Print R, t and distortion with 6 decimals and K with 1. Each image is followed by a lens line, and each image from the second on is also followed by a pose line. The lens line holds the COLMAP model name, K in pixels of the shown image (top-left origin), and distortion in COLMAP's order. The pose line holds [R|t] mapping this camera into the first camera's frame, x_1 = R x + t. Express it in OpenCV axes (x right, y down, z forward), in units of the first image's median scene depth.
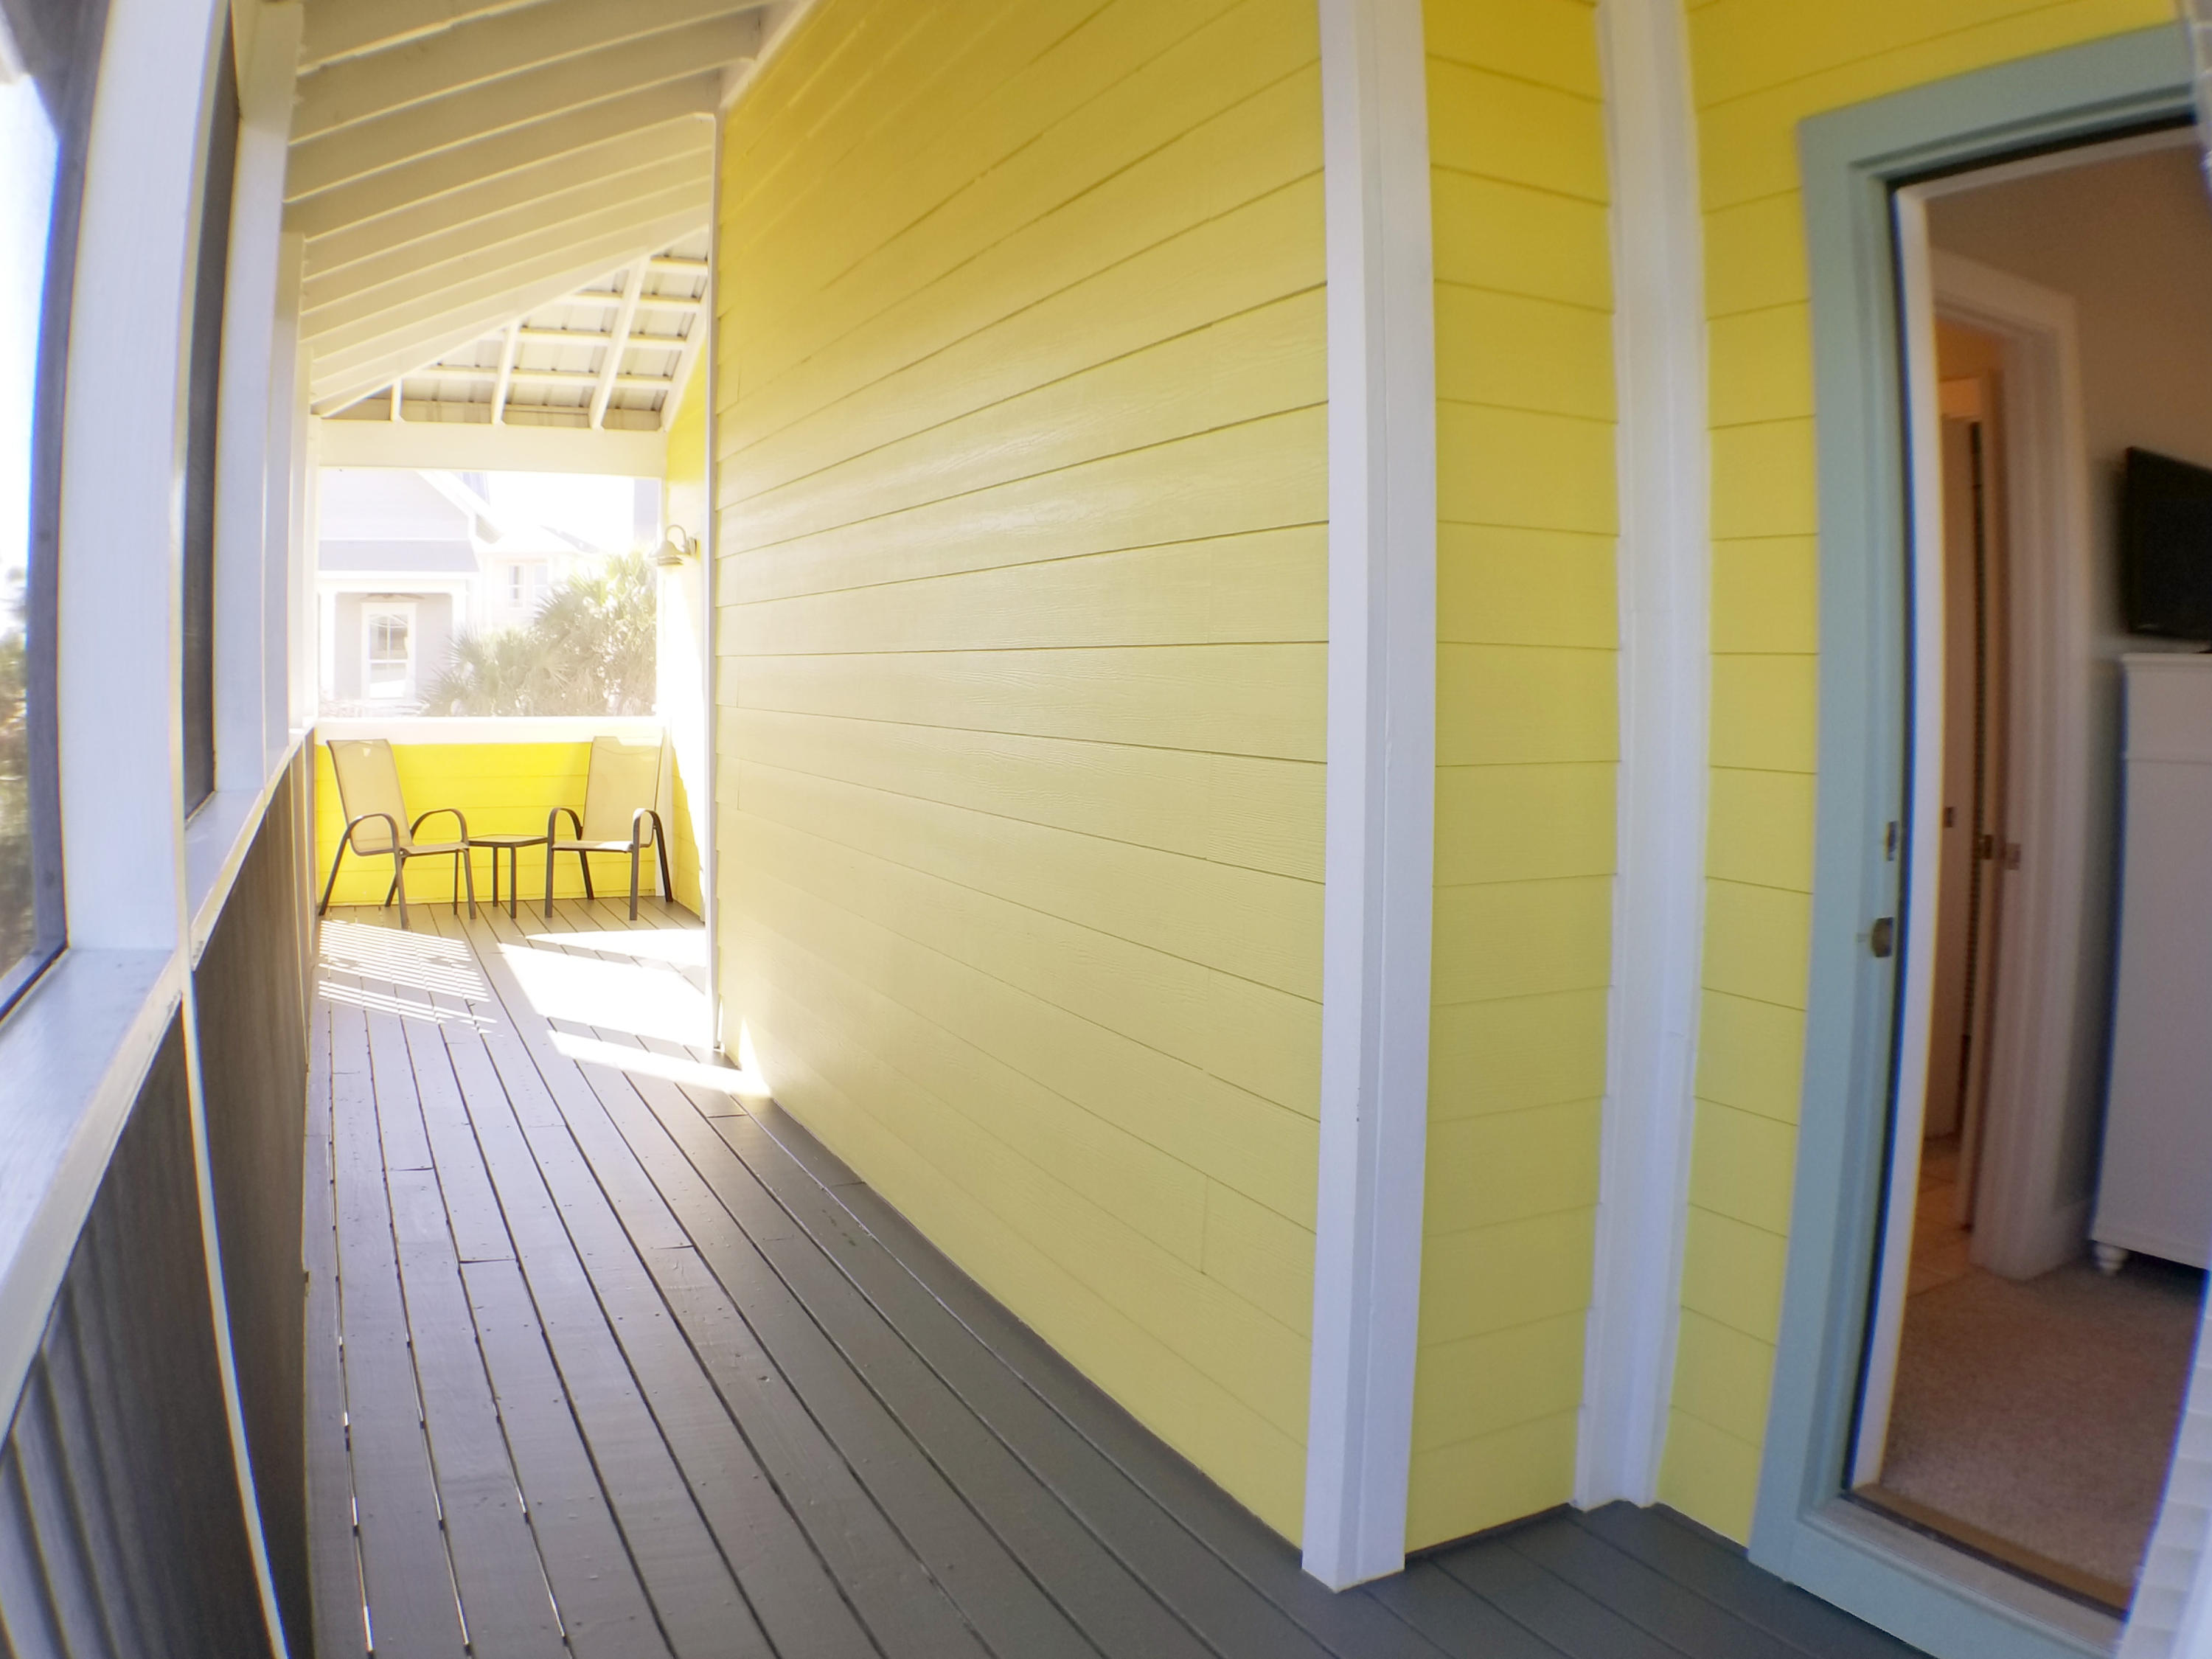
lens RADIAL K [[1710.6, 0, 1093.0], [0, 1710.6, 826.7], [0, 0, 1]] dist [-0.261483, 0.039895]
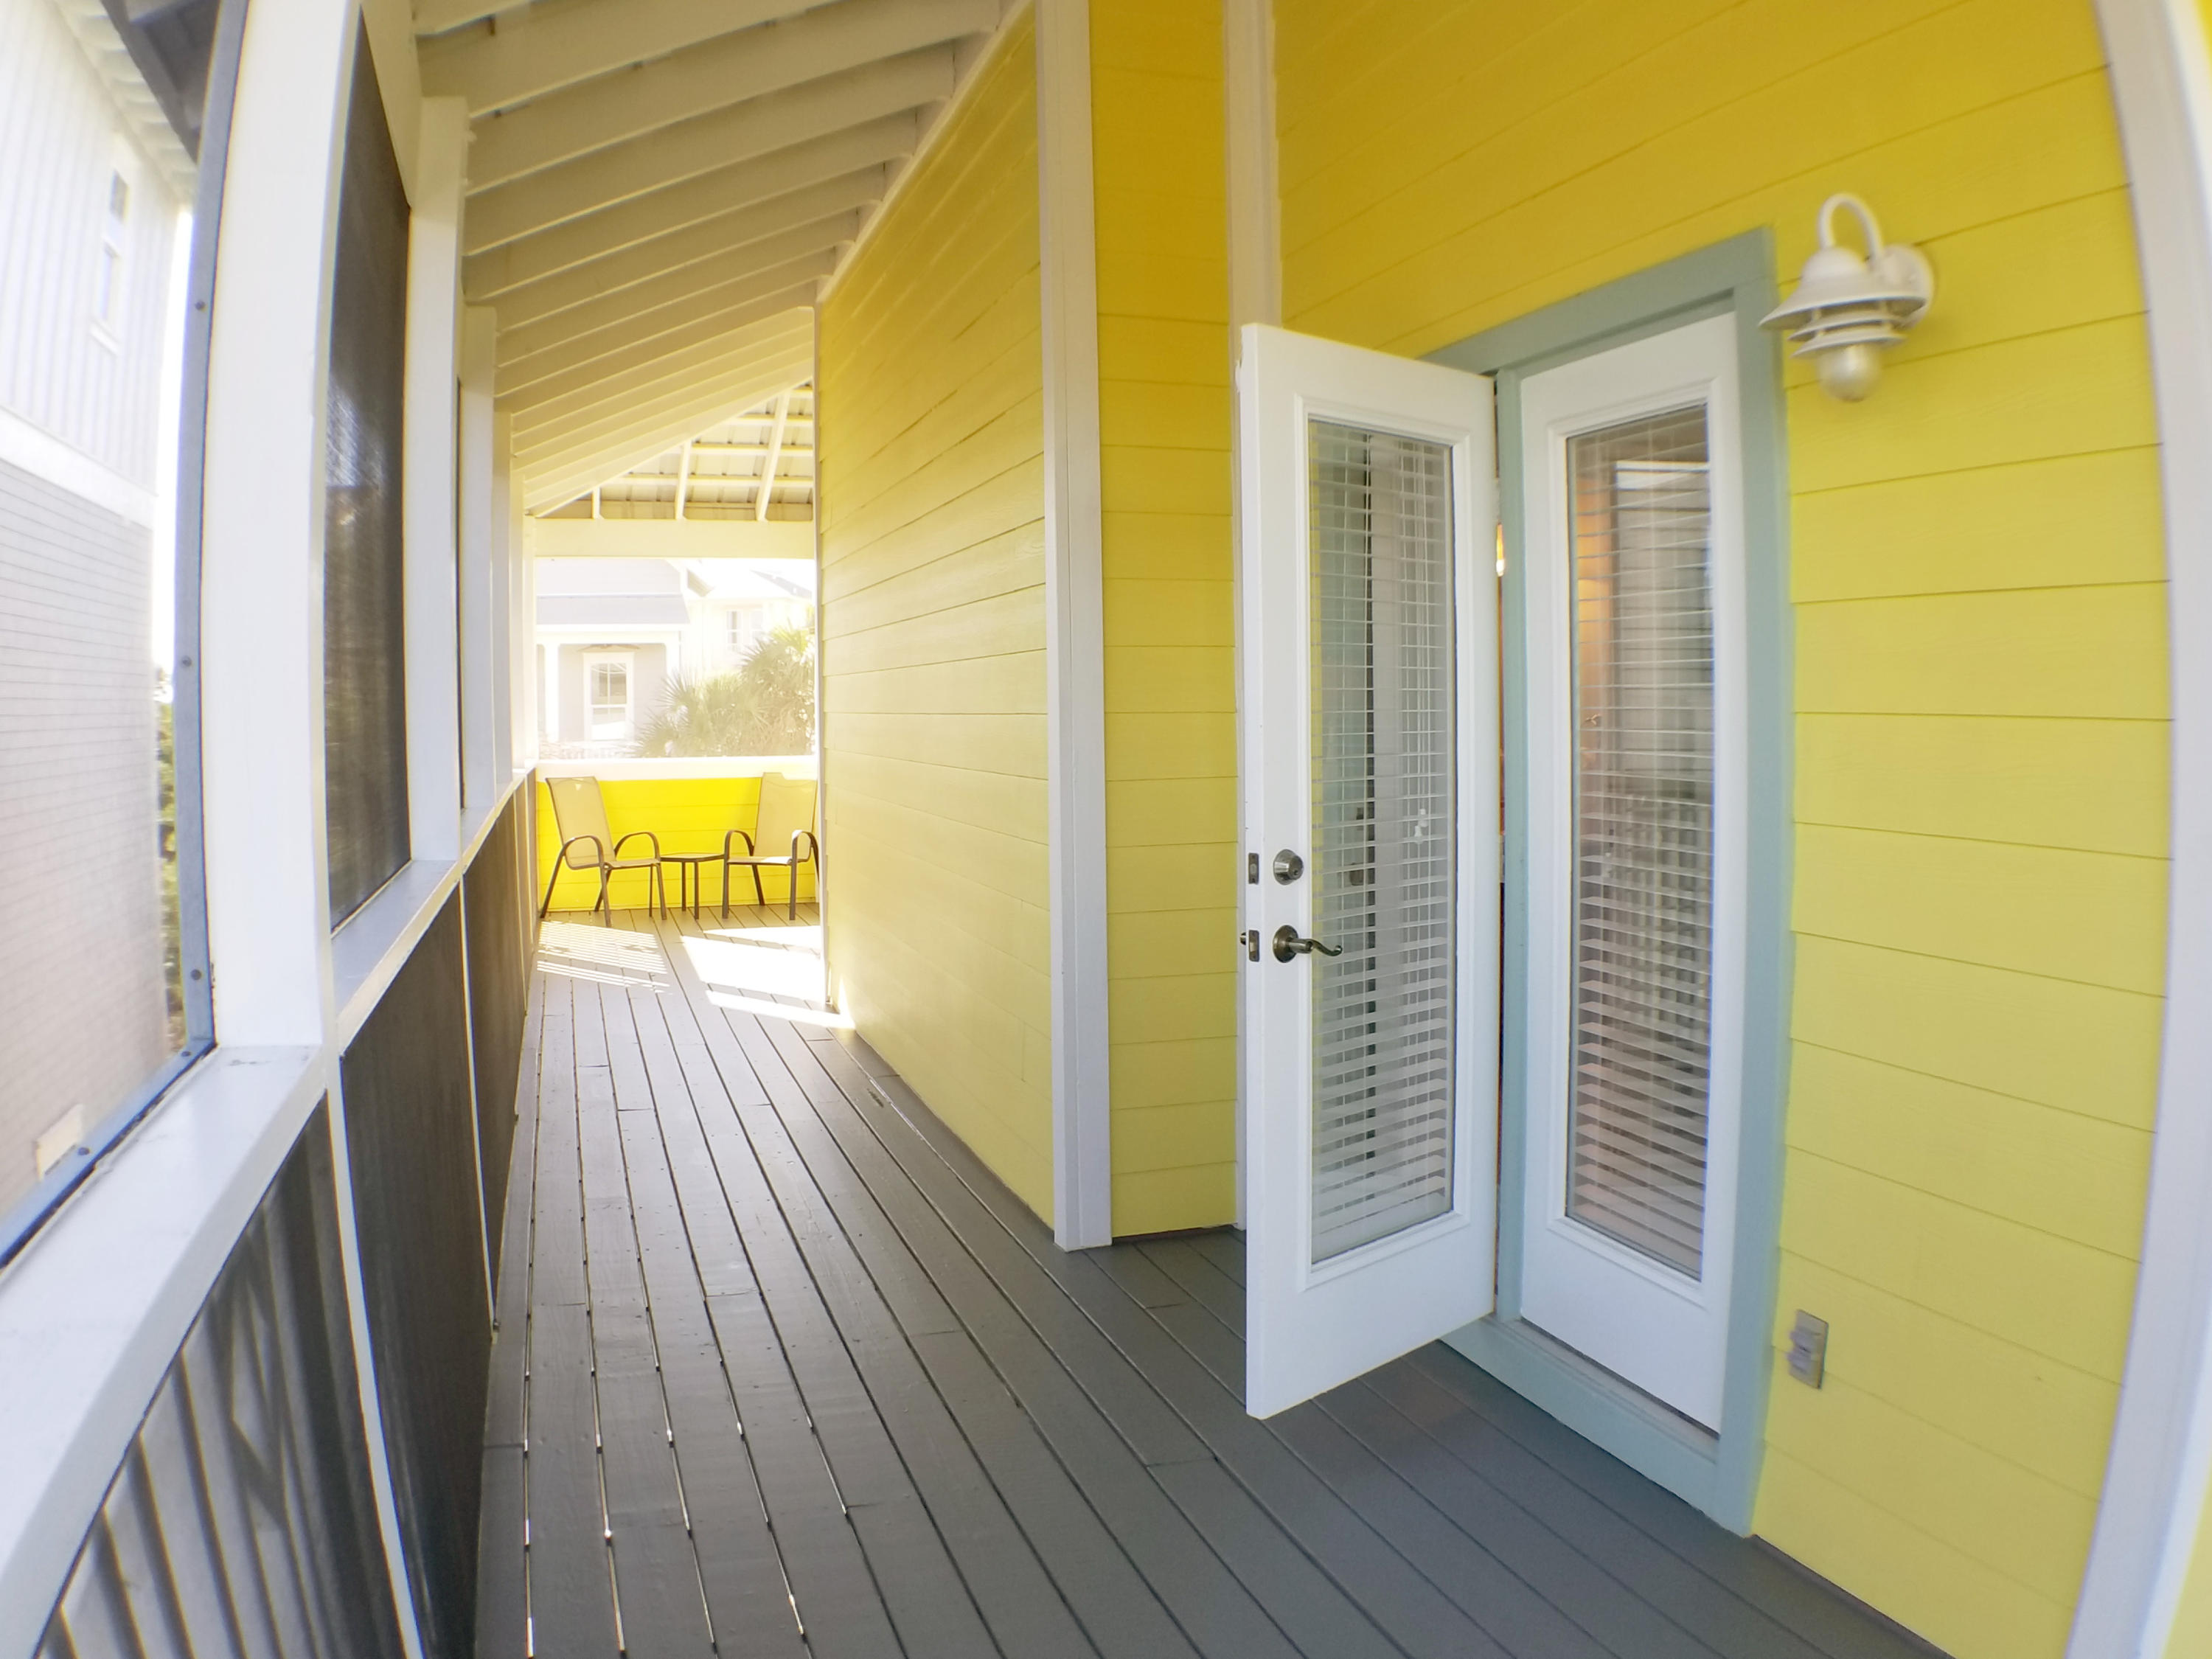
lens RADIAL K [[1710.6, 0, 1093.0], [0, 1710.6, 826.7], [0, 0, 1]] dist [-0.261483, 0.039895]
pose [[0.991259, -0.011628, -0.131418, 0.112102], [0.009151, 0.999769, -0.019436, 0.012973], [0.131614, 0.018063, 0.991136, -0.216755]]
